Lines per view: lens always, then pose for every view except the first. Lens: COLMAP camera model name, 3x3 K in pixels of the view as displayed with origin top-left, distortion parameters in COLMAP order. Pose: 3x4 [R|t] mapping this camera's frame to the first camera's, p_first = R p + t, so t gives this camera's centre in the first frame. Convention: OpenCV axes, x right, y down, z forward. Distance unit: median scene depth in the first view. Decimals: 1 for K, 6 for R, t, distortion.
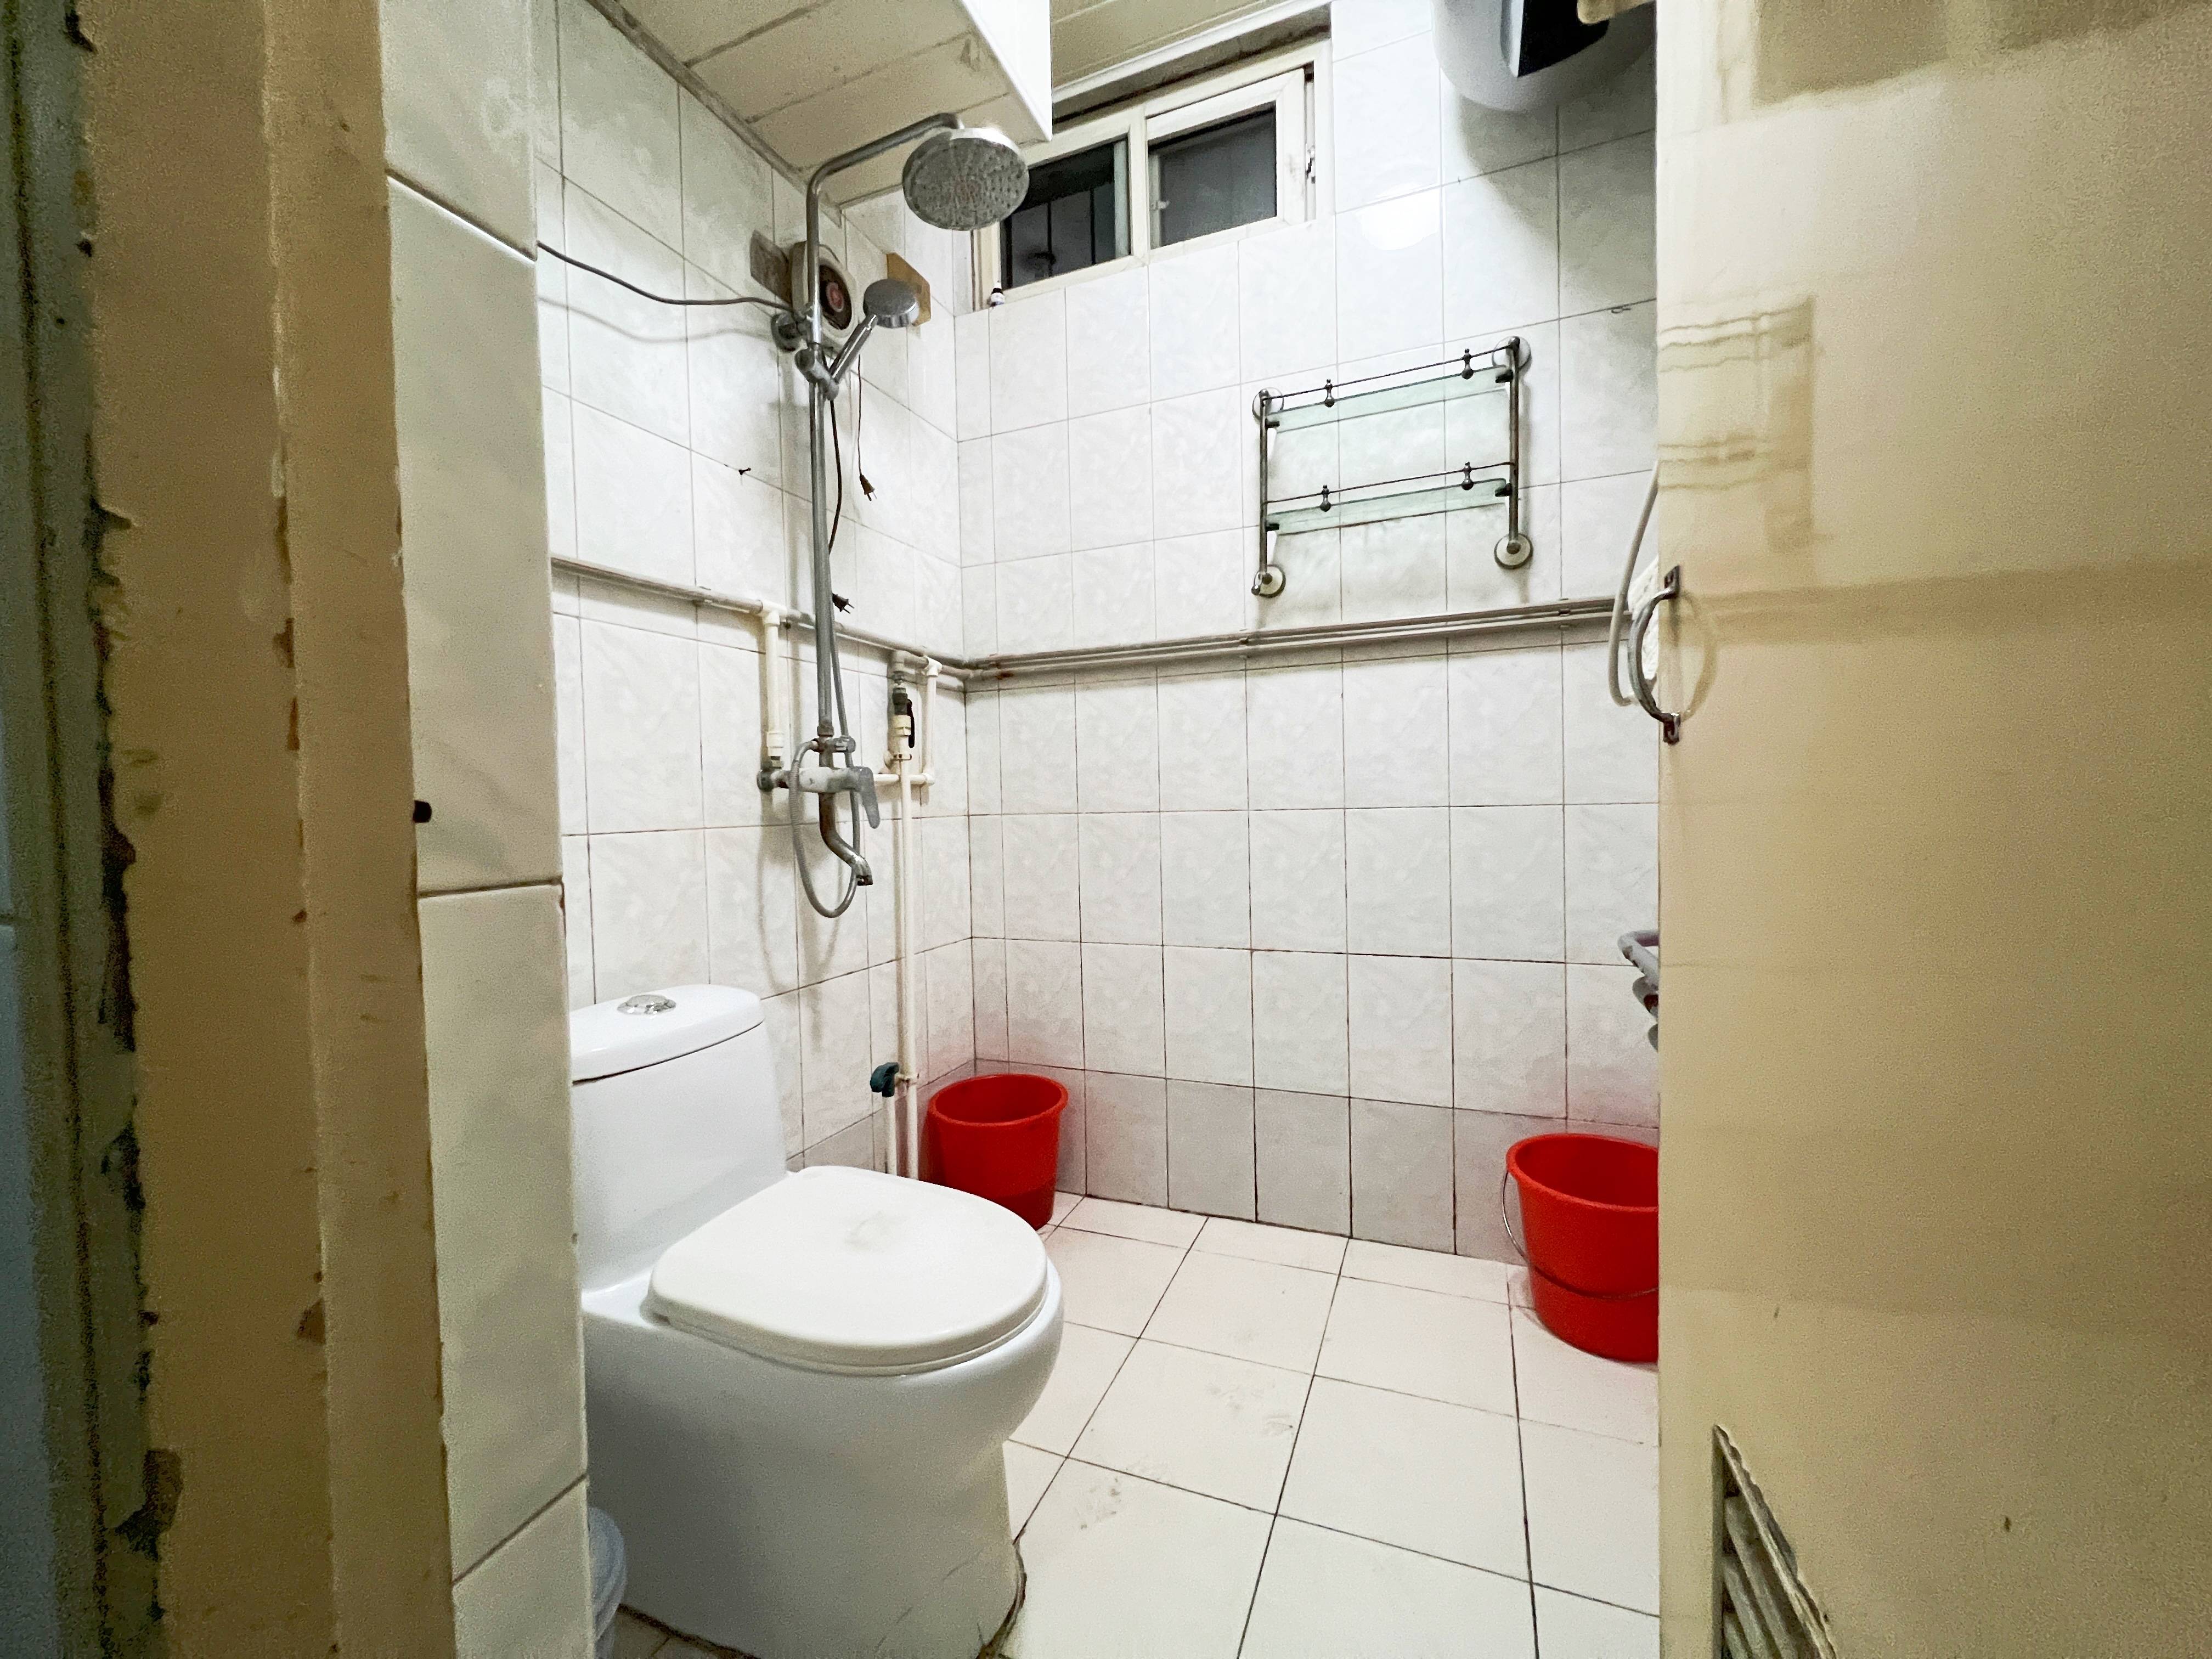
lens RADIAL K [[883.2, 0, 1105.5], [0, 883.2, 825.1], [0, 0, 1]] dist [0.000094, 0.000189]
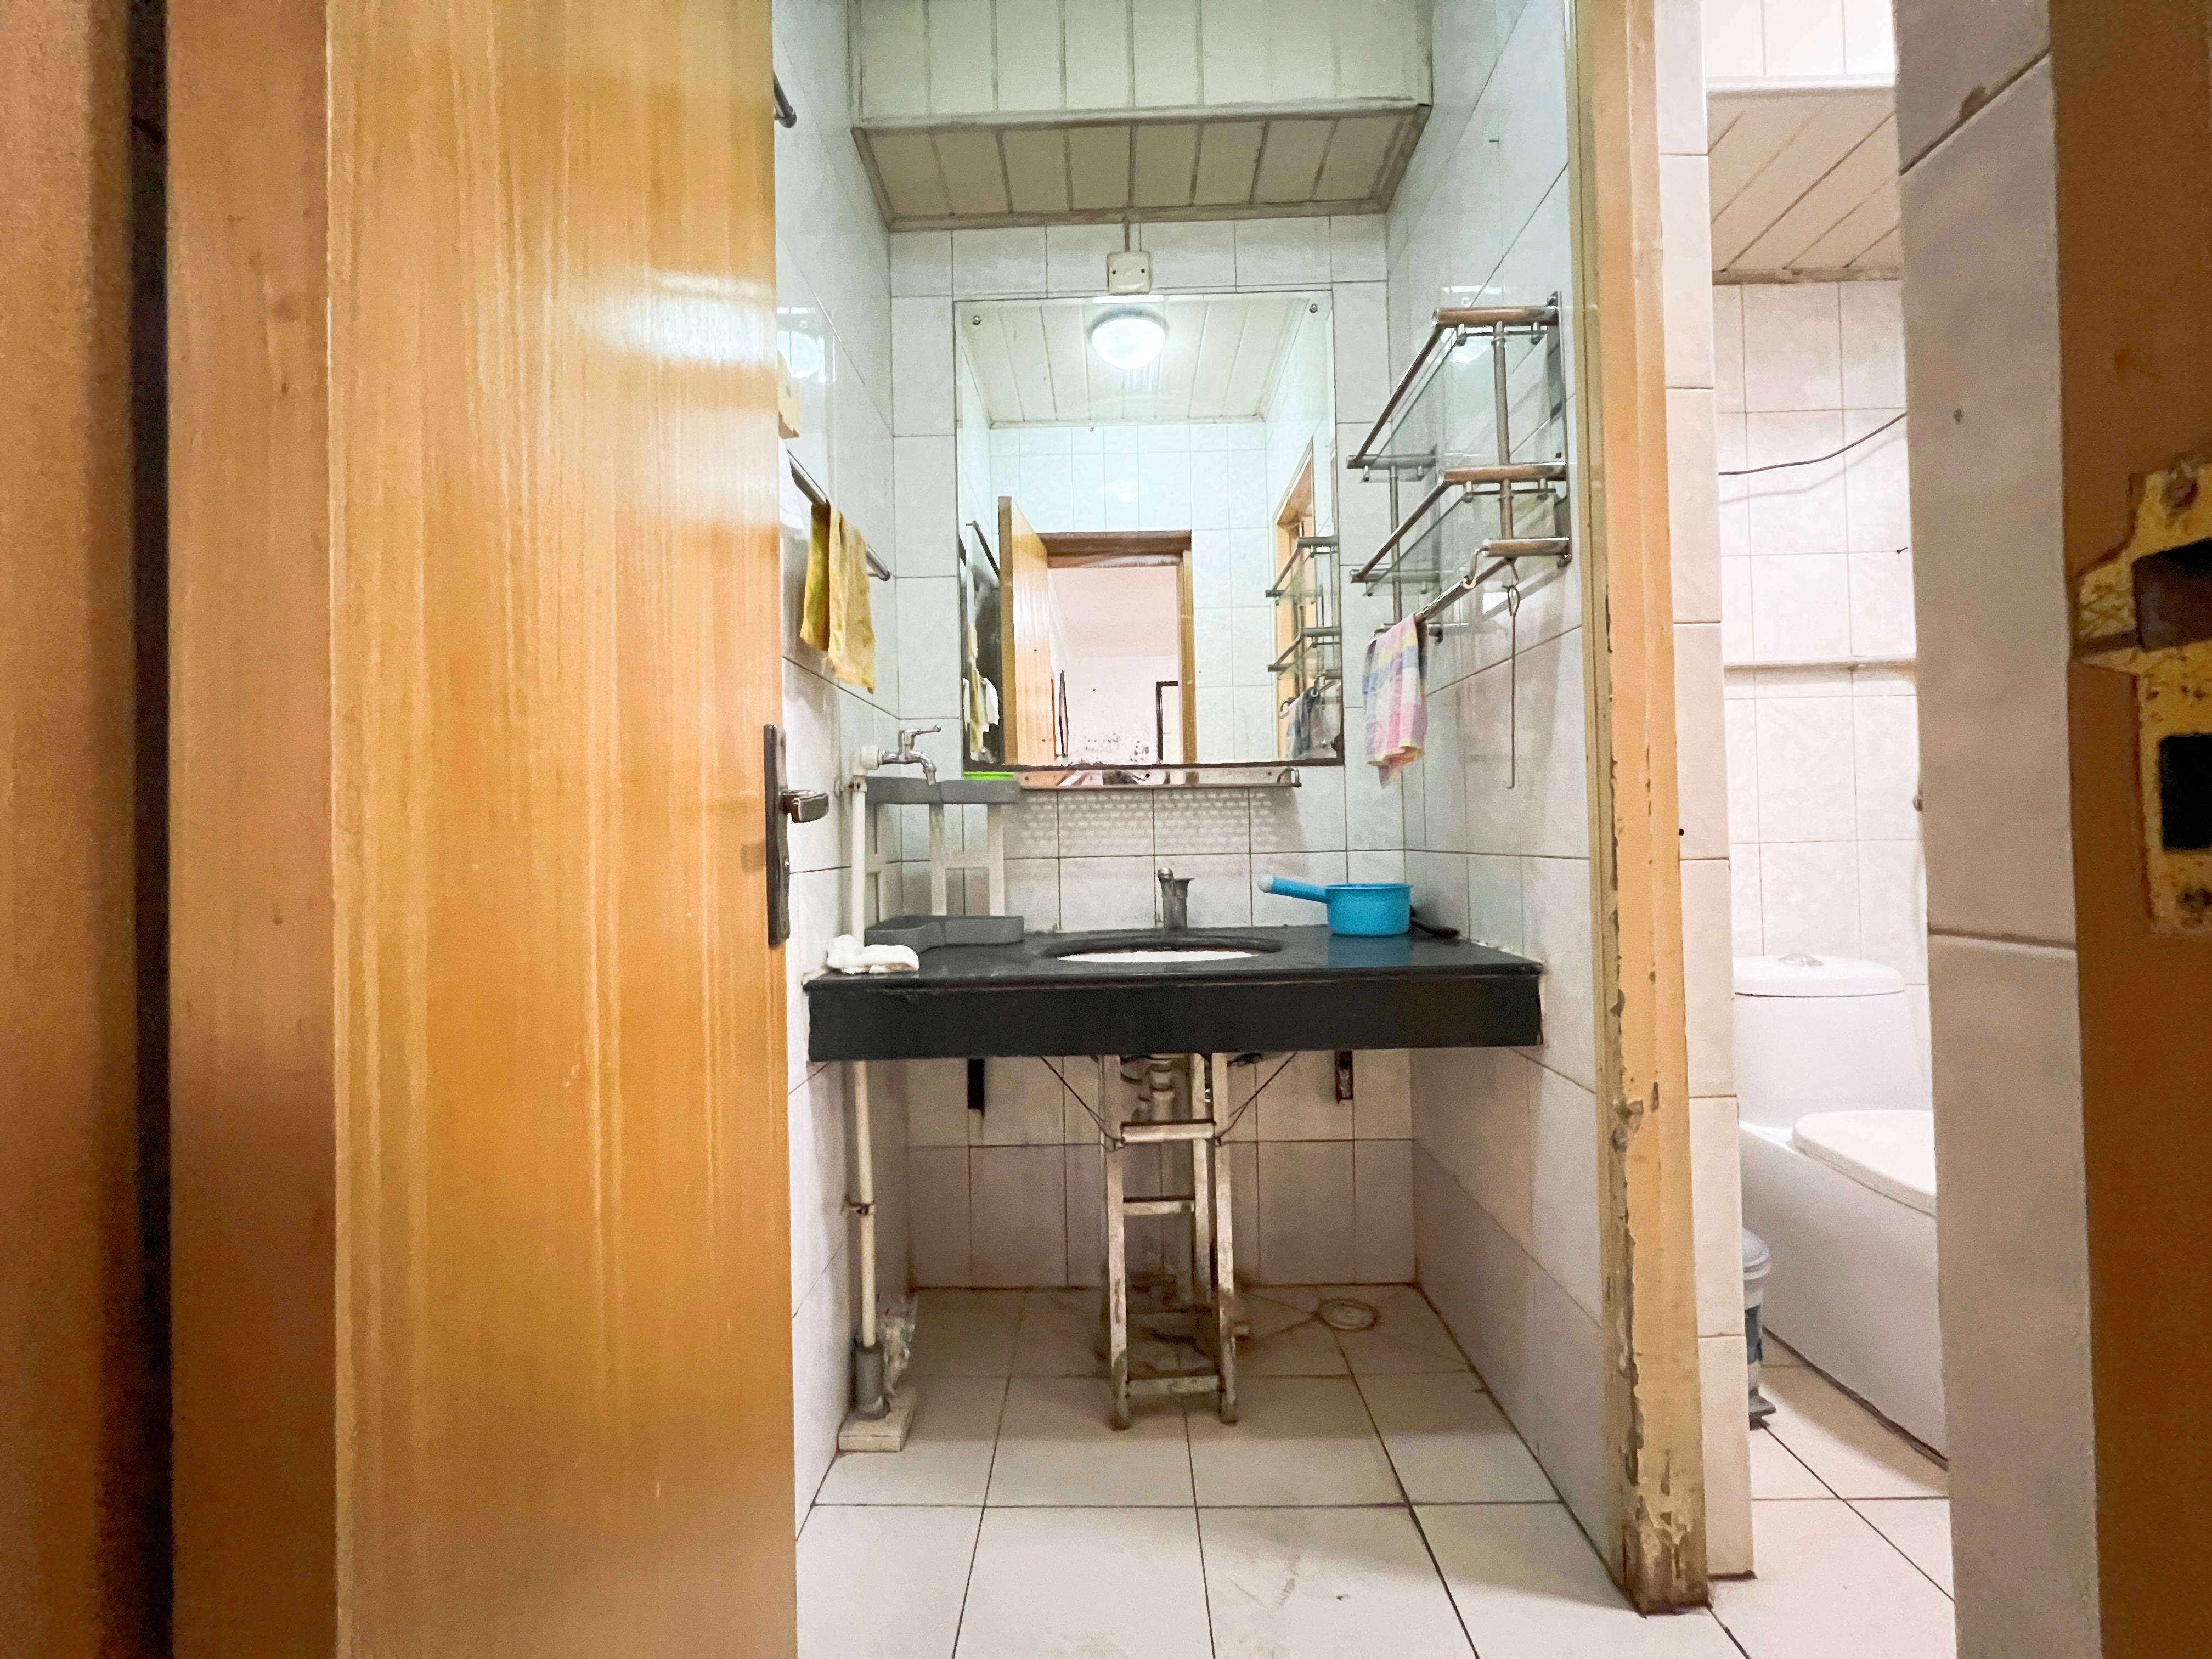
lens RADIAL K [[883.2, 0, 1105.5], [0, 883.2, 825.1], [0, 0, 1]] dist [0.000094, 0.000189]
pose [[0.373040, 0.001216, -0.927814, 1.397436], [-0.012466, 0.999915, -0.003702, -0.003029], [0.927731, 0.012947, 0.373024, -2.105959]]
